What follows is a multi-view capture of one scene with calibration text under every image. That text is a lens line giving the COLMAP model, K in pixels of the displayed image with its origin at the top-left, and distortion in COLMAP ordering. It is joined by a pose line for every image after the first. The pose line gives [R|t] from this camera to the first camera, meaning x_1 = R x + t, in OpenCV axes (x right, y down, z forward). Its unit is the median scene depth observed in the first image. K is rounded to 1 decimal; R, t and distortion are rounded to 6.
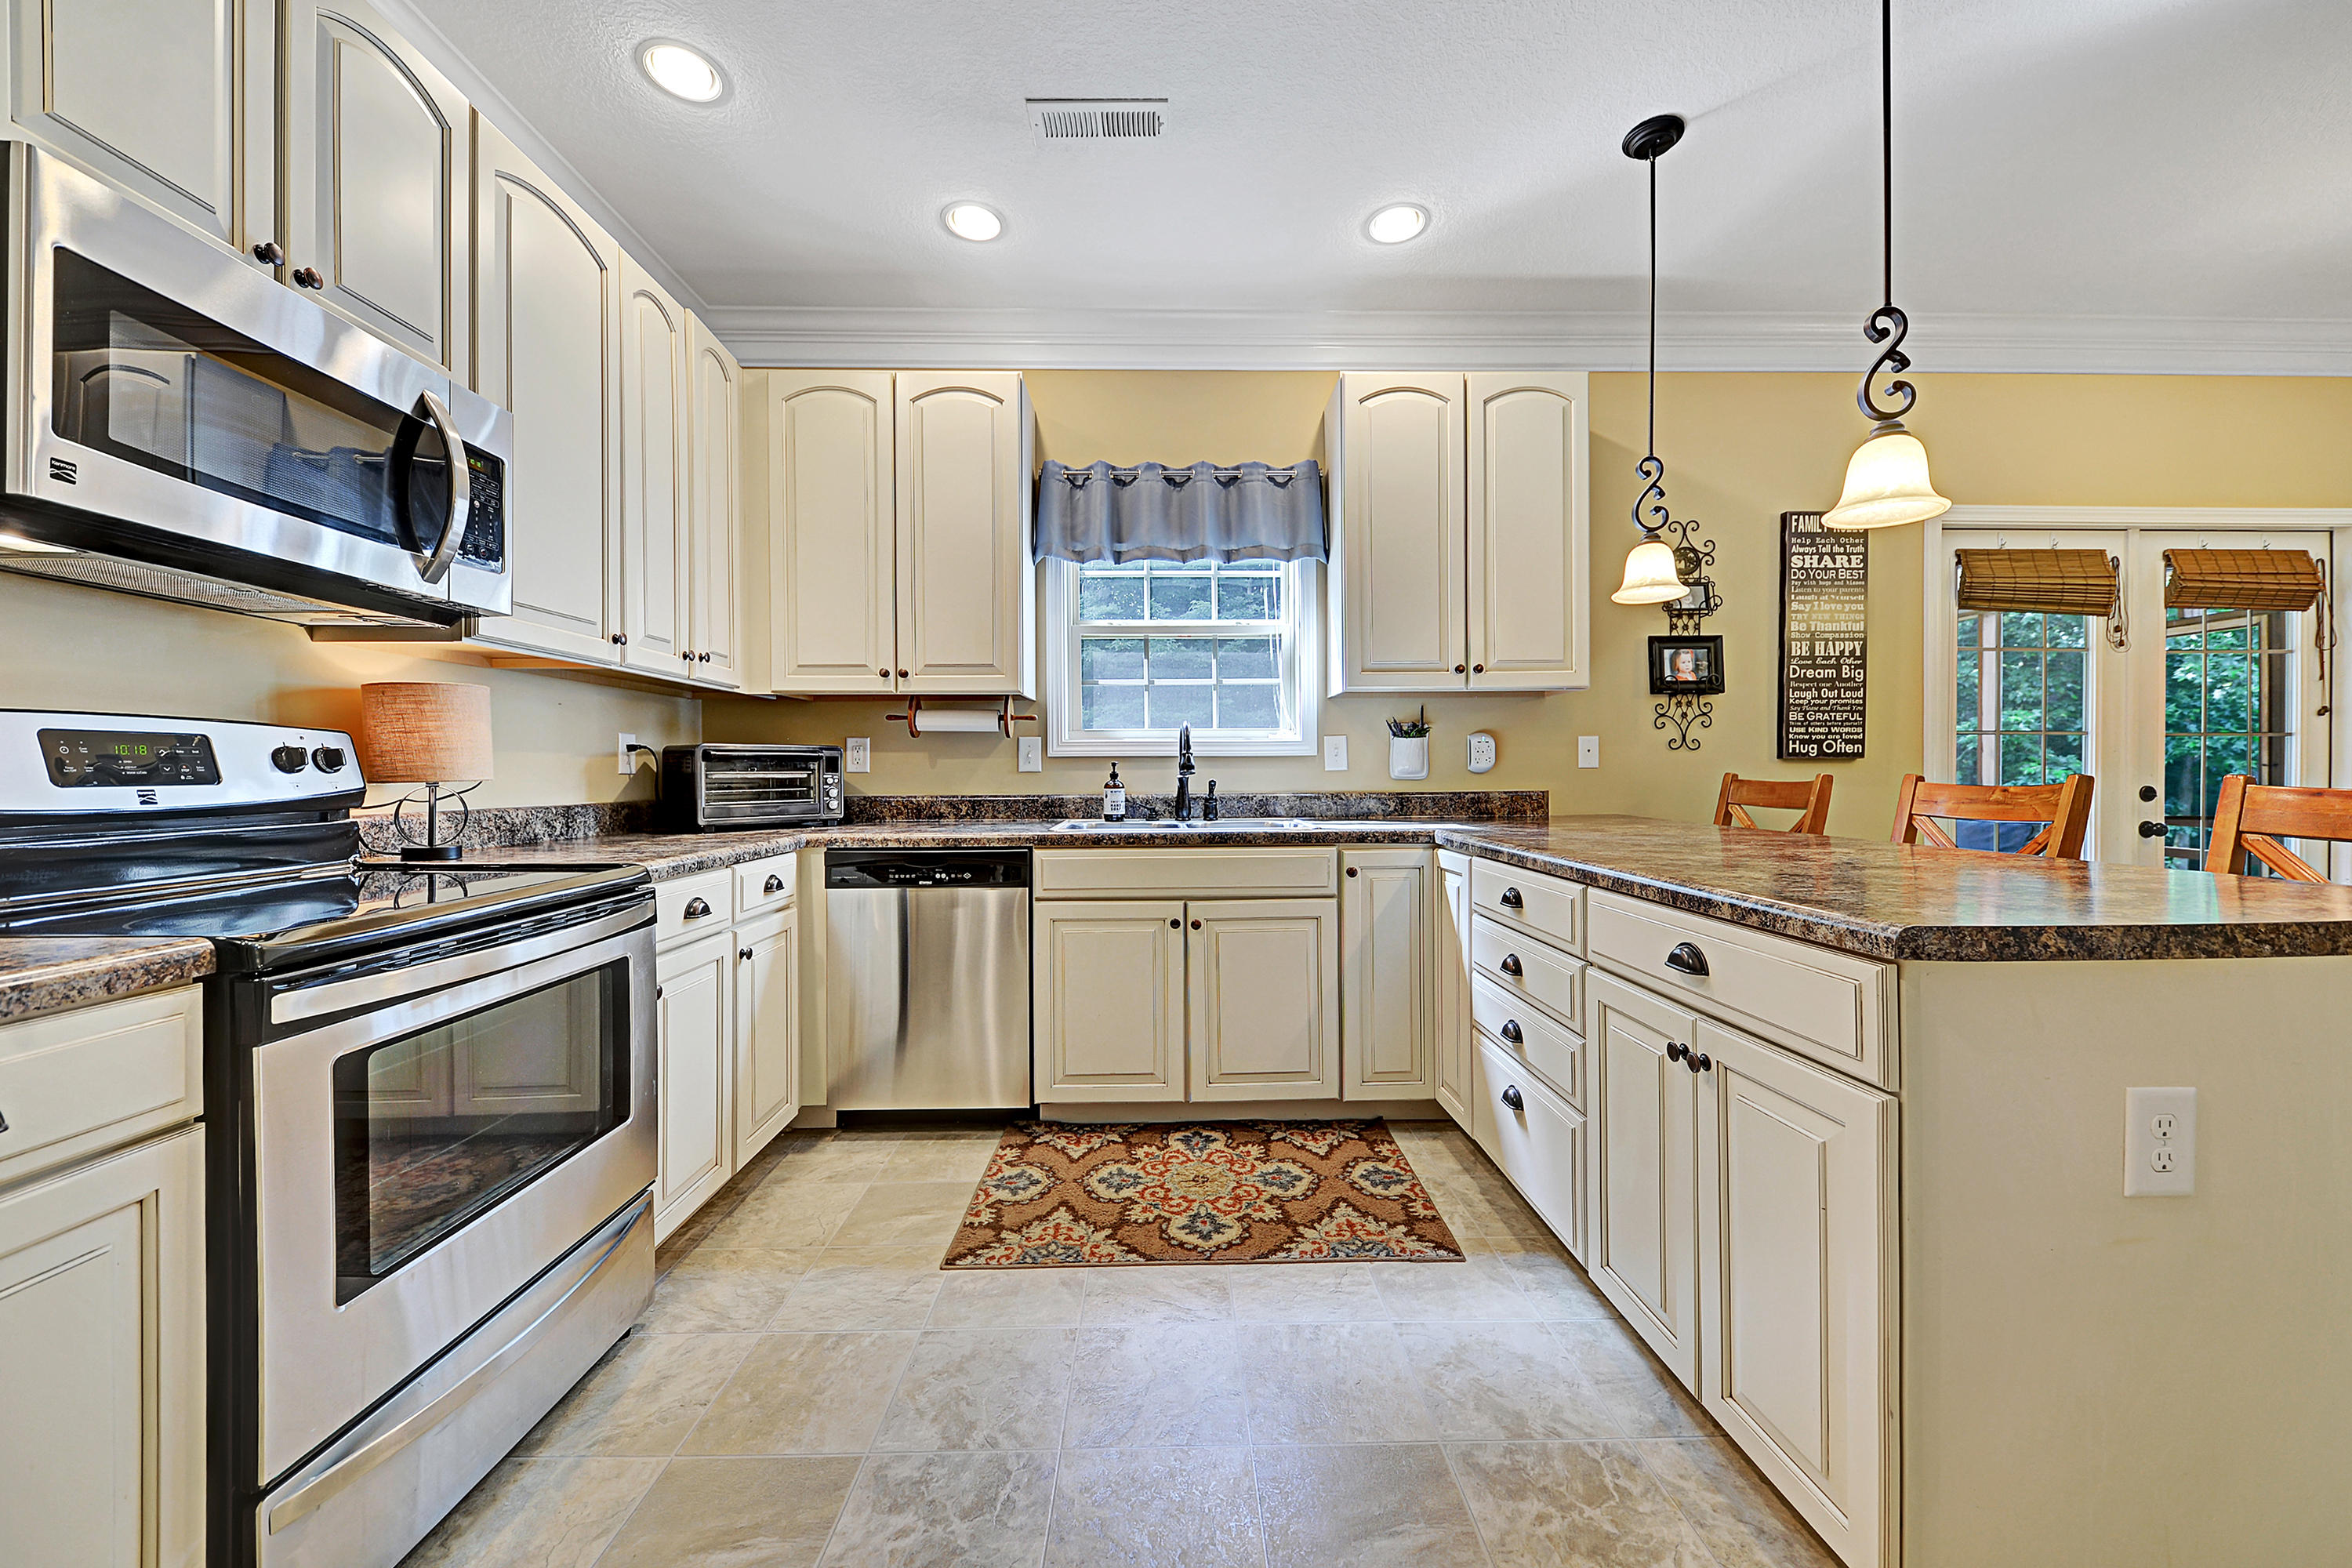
lens RADIAL K [[866.3, 0, 1181.2], [0, 866.3, 771.9], [0, 0, 1]] dist [0.013192, -0.004812]
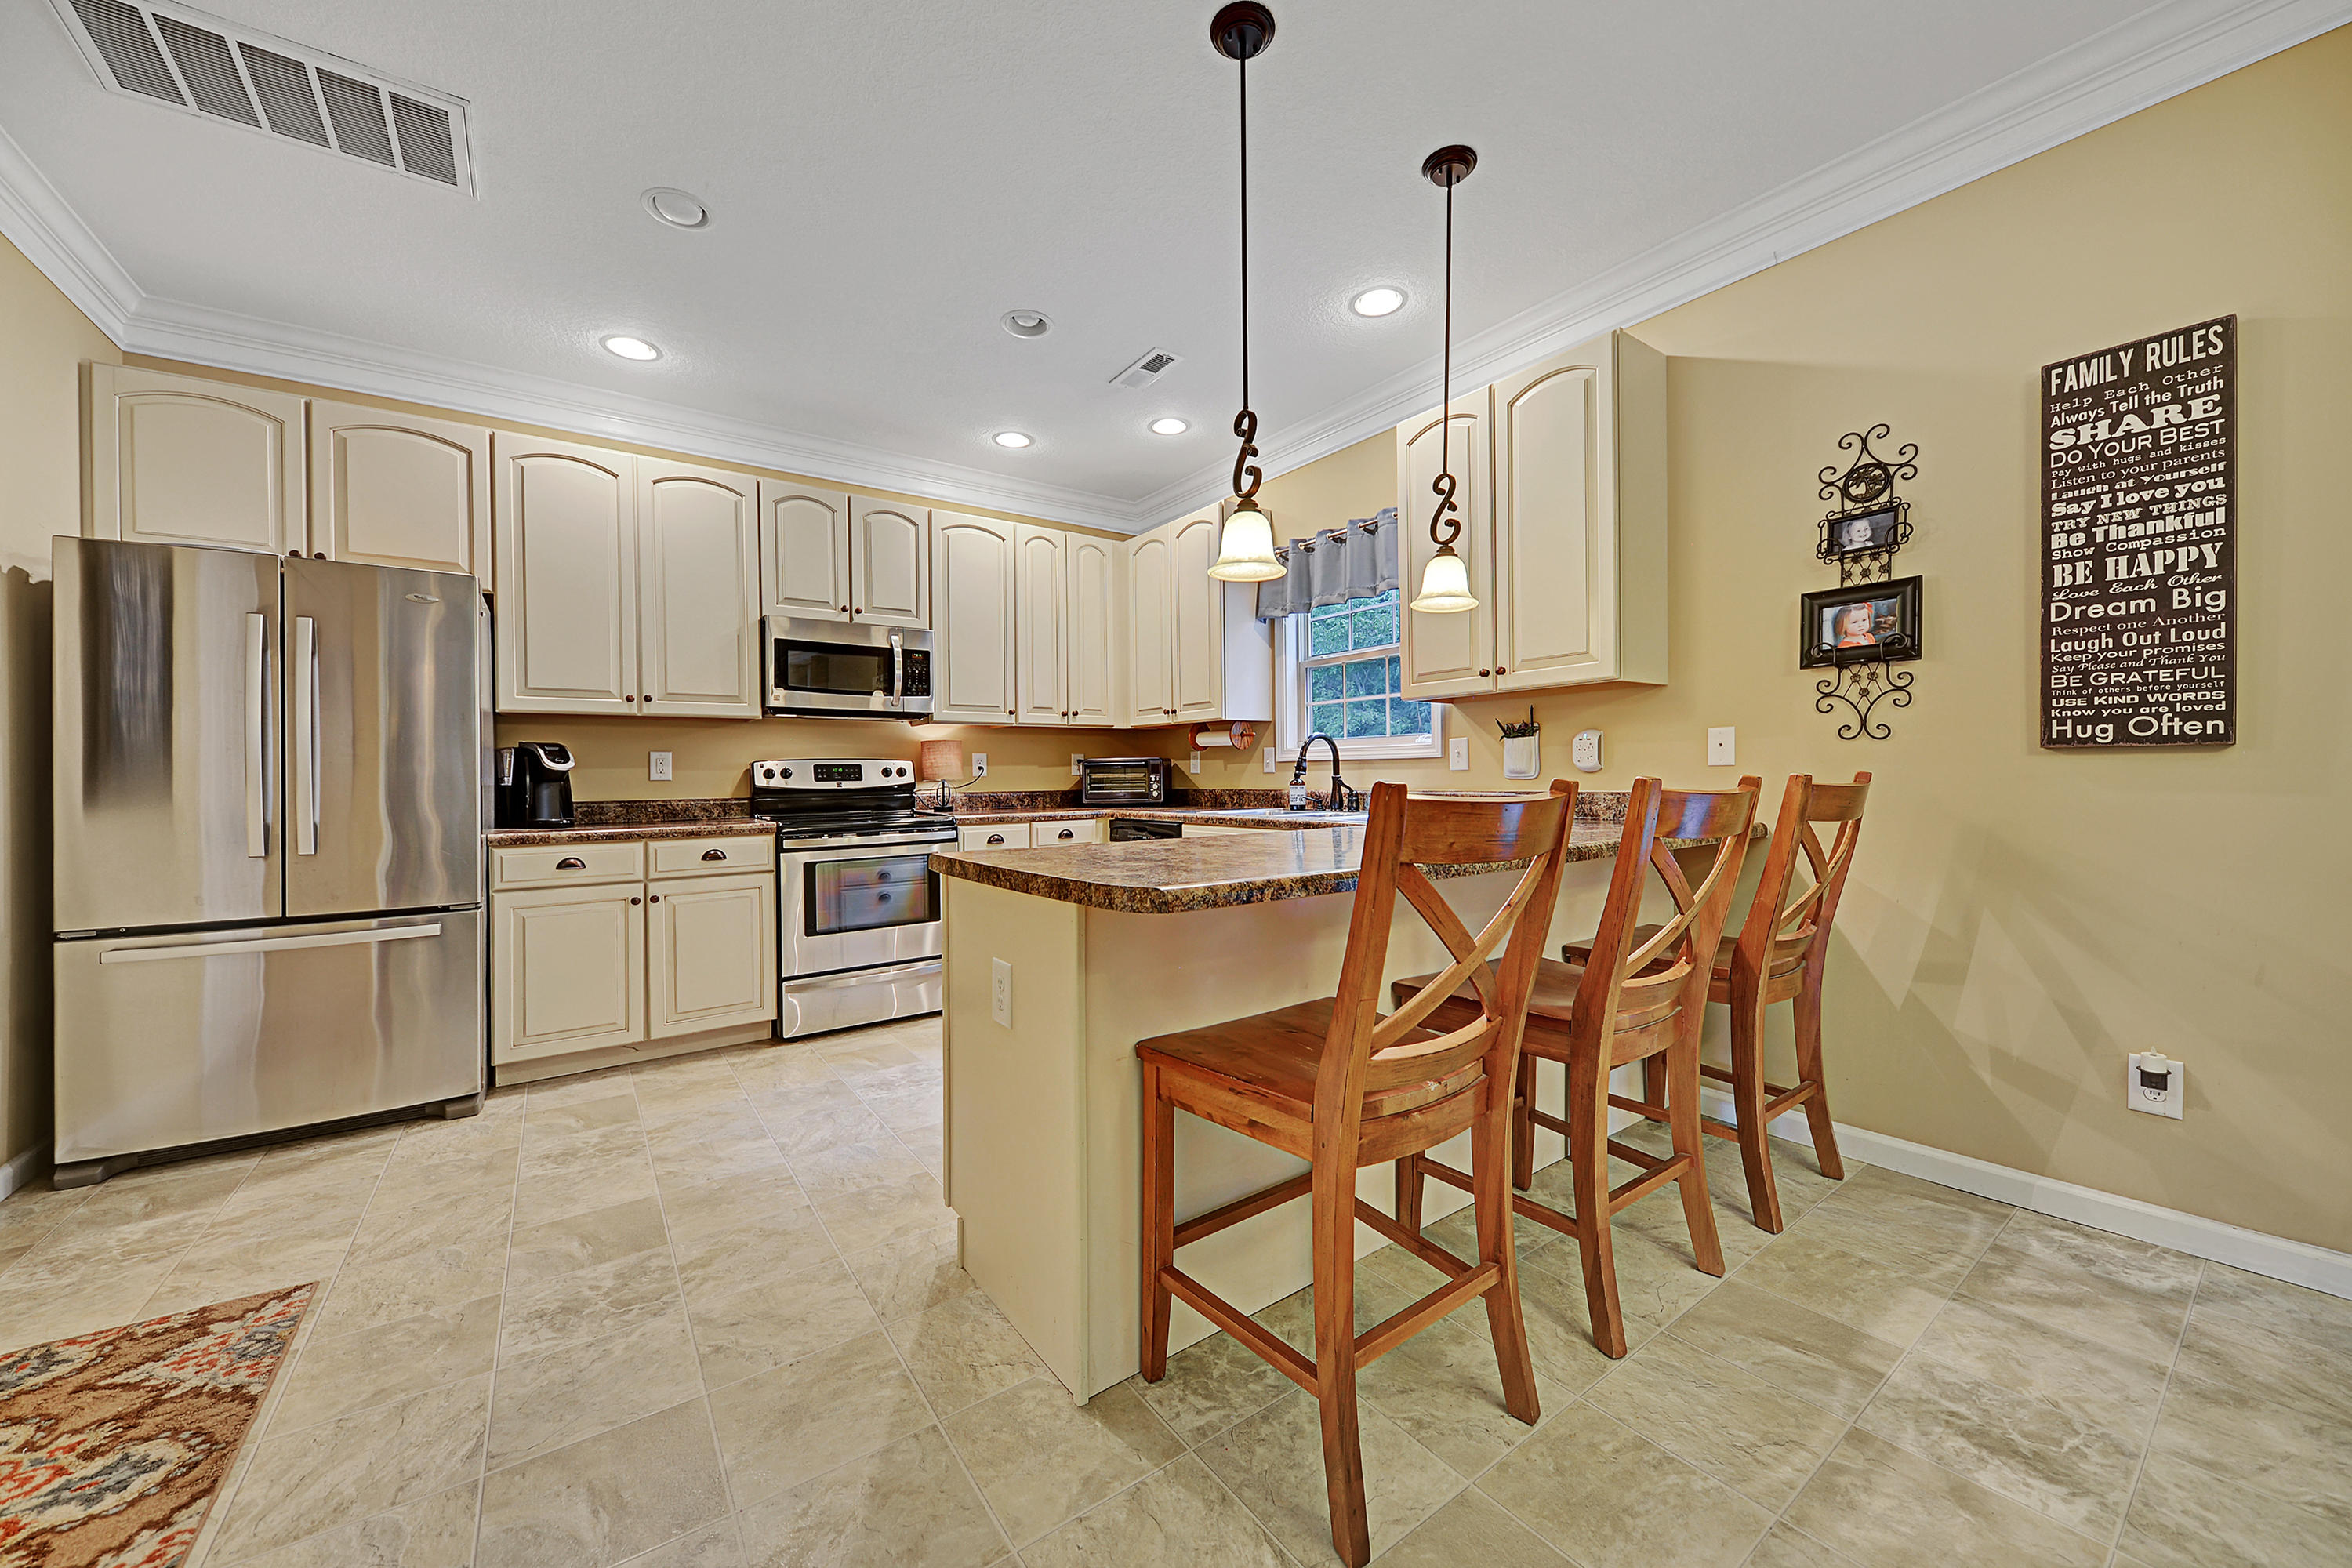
lens RADIAL K [[866.3, 0, 1167.3], [0, 866.3, 753.2], [0, 0, 1]] dist [0.013192, -0.004812]
pose [[0.558587, -0.022162, -0.829150, 0.868518], [0.009532, 0.999748, -0.020301, -0.004384], [0.829391, 0.003437, 0.558658, 0.097014]]
